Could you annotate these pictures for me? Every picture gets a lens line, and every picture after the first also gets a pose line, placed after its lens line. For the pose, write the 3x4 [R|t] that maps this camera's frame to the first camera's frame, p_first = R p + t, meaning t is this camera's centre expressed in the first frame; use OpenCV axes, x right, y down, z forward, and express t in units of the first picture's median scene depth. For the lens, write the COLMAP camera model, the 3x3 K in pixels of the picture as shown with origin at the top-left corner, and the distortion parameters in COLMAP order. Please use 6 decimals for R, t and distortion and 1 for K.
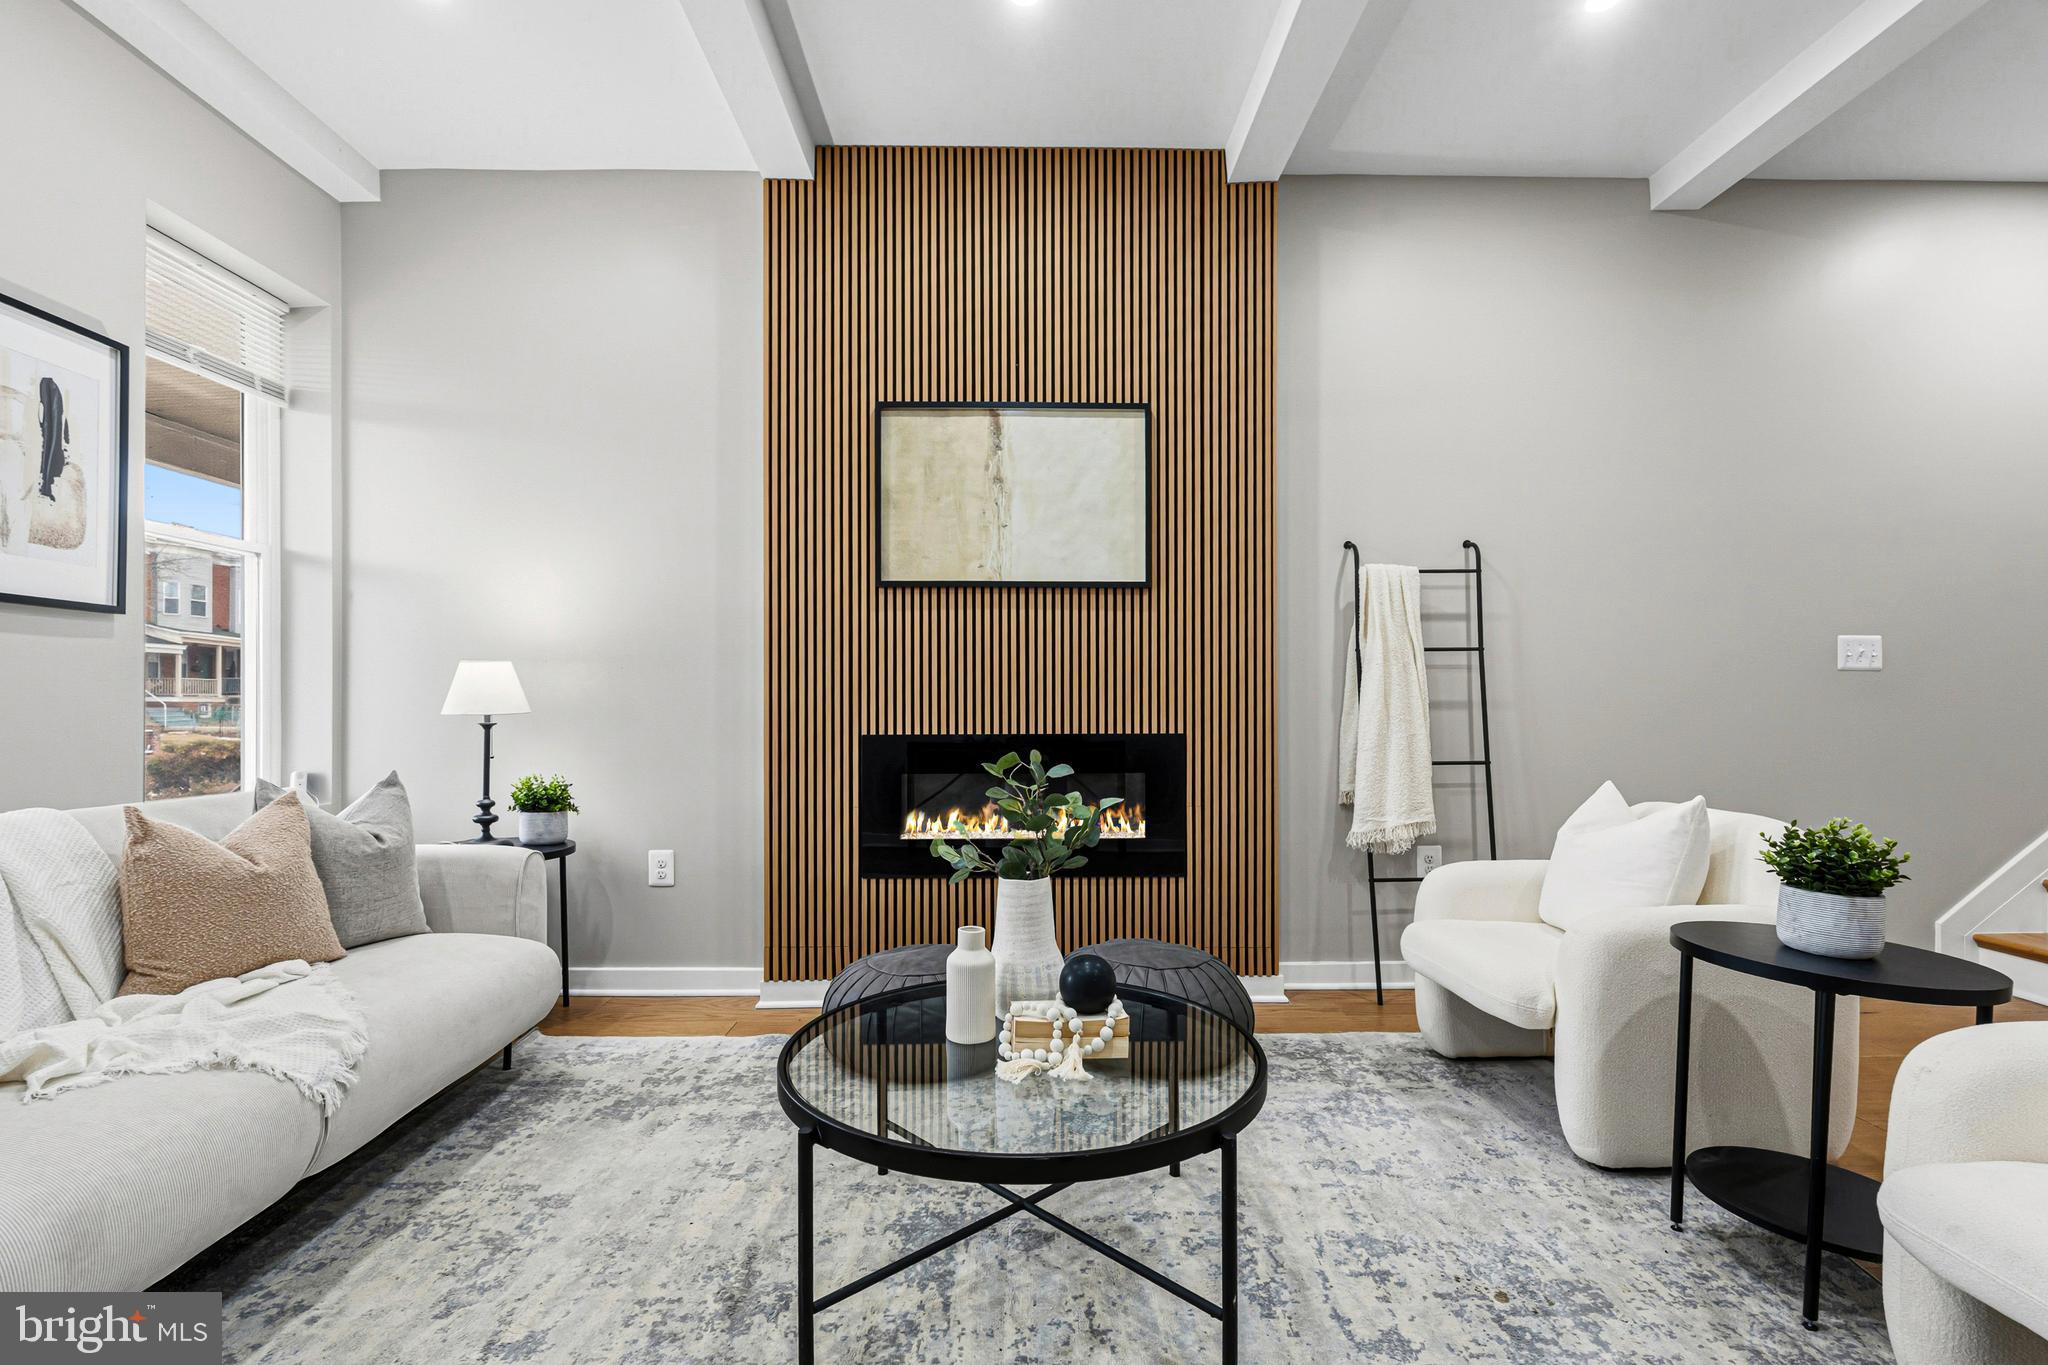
lens RADIAL K [[929.9, 0, 1023.8], [0, 929.9, 700.0], [0, 0, 1]] dist [-0.006762, 0.001224]
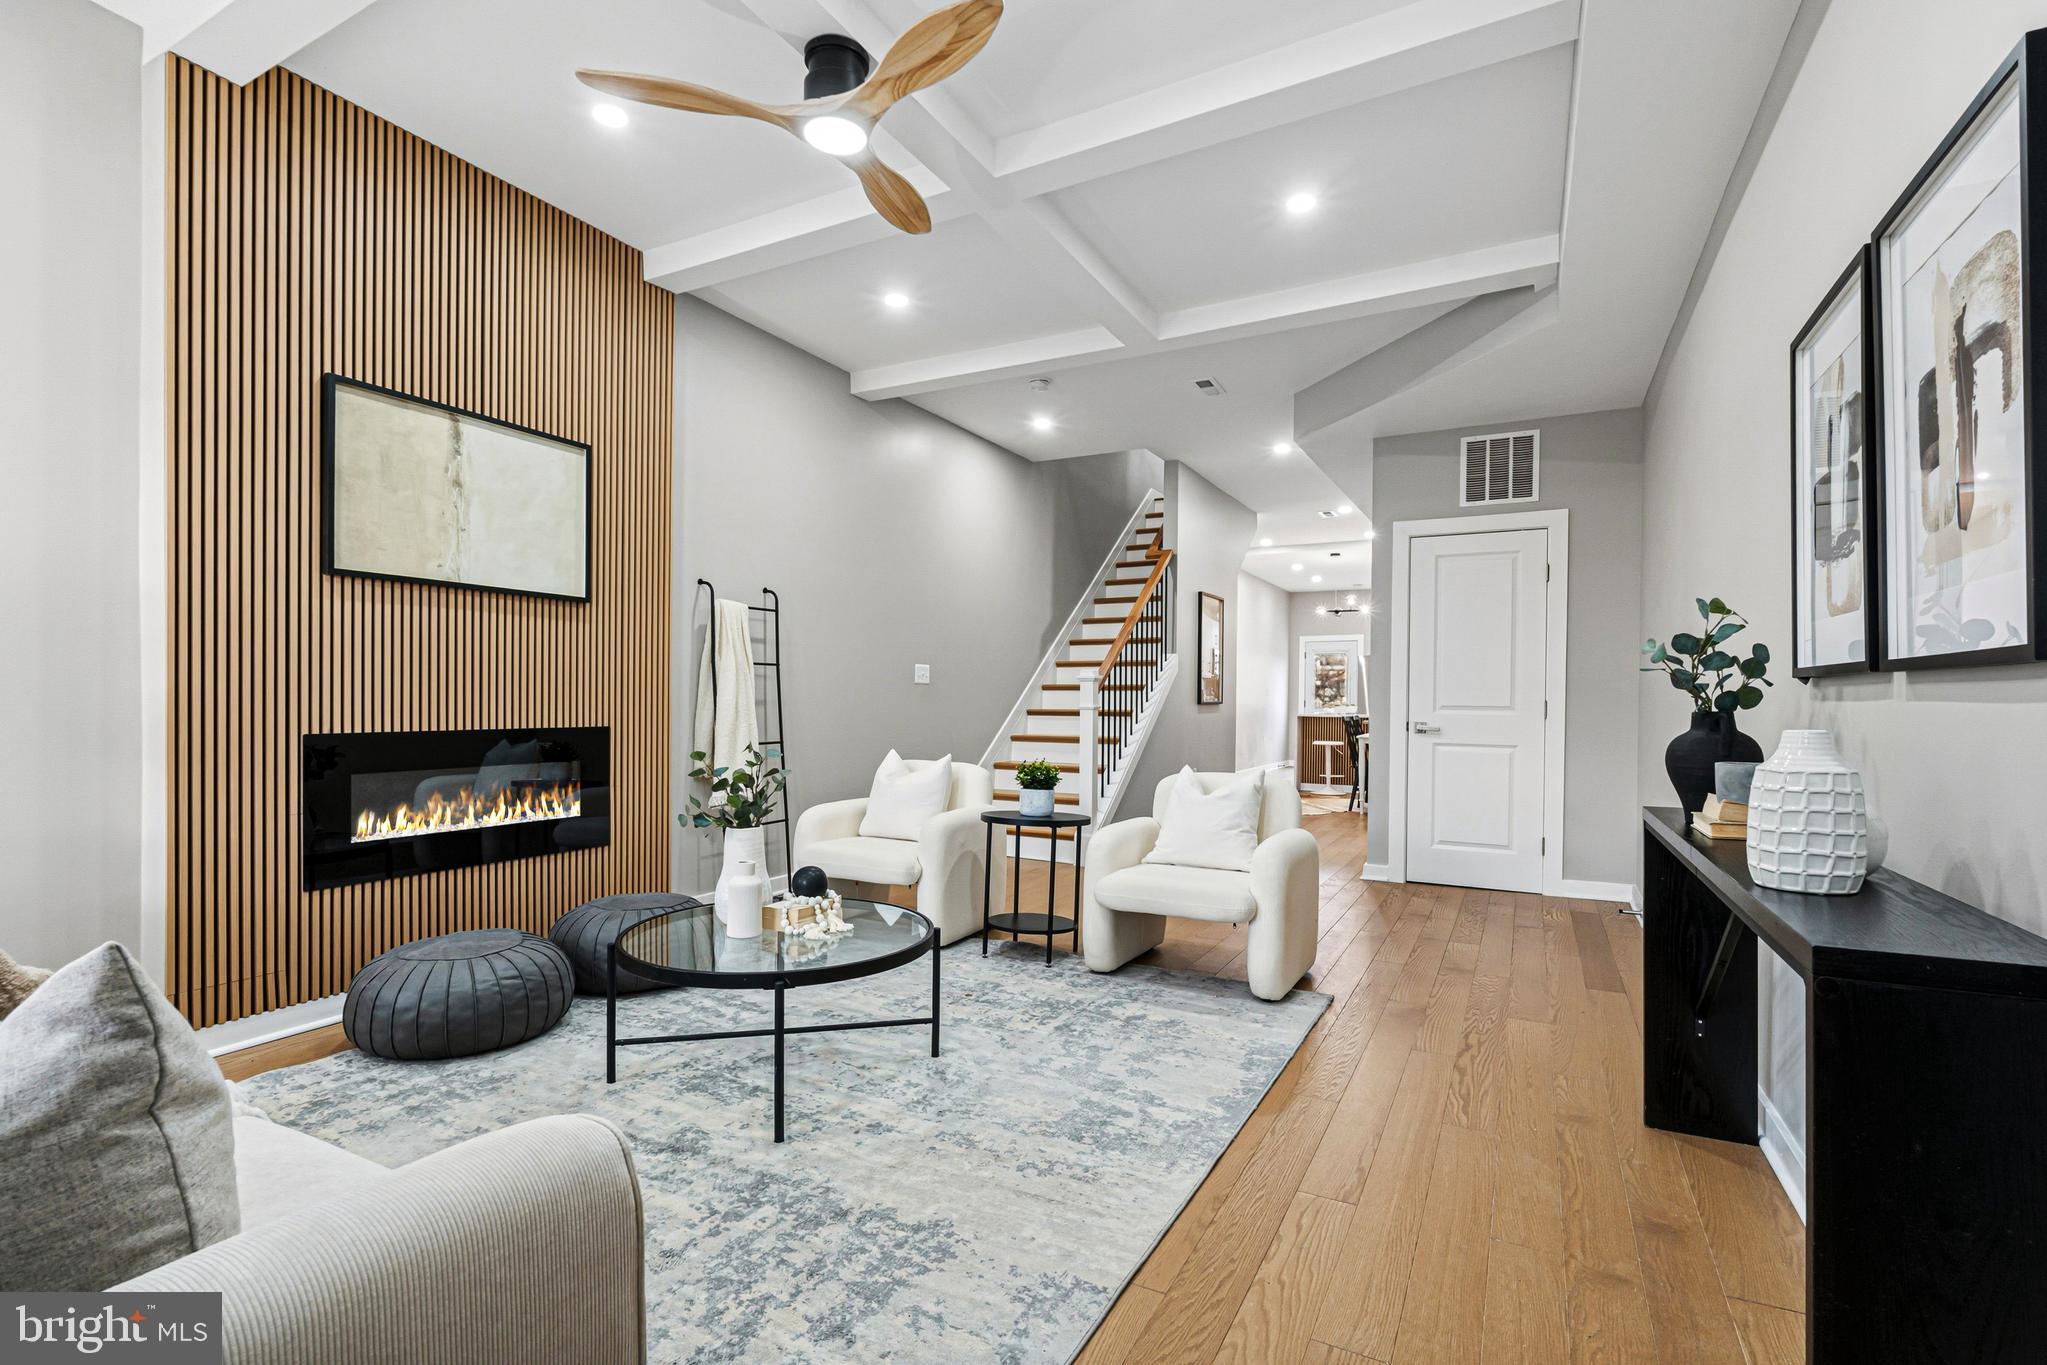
lens RADIAL K [[929.5, 0, 1028.8], [0, 929.5, 689.6], [0, 0, 1]] dist [-0.006762, 0.001224]
pose [[0.485242, 0.015982, 0.874234, -0.617276], [-0.021399, 0.999751, -0.006399, -0.015320], [-0.874118, -0.015603, 0.485463, -0.058495]]
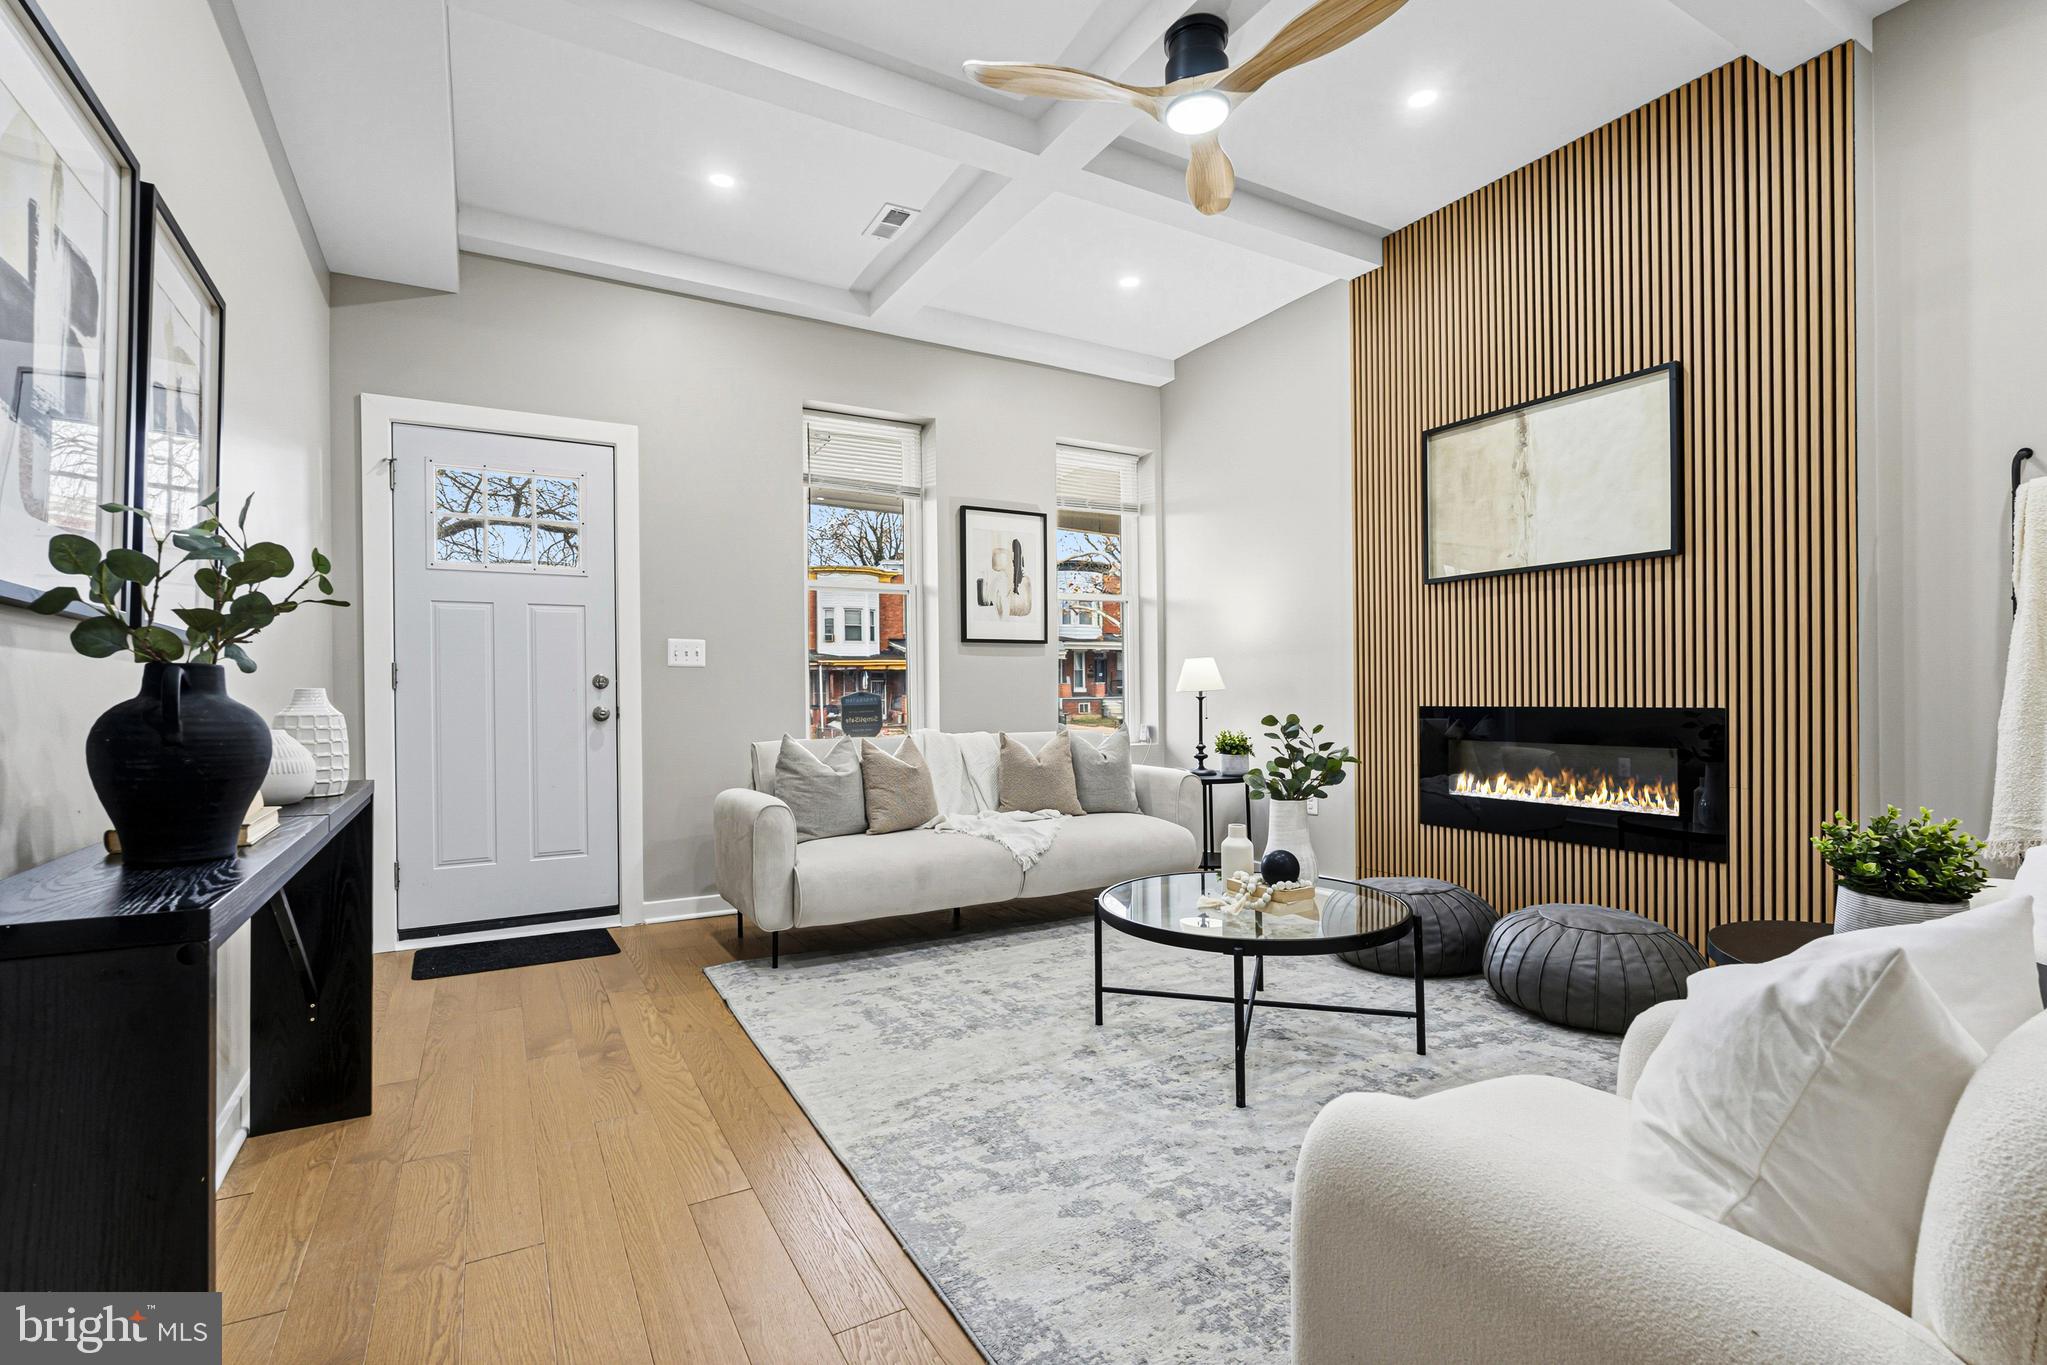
lens RADIAL K [[929.5, 0, 1027.2], [0, 929.5, 683.3], [0, 0, 1]] dist [-0.006762, 0.001224]
pose [[0.493241, -0.013087, -0.869794, 0.630720], [0.019172, 0.999808, -0.004172, 0.002228], [0.869682, -0.014618, 0.493397, -0.050490]]
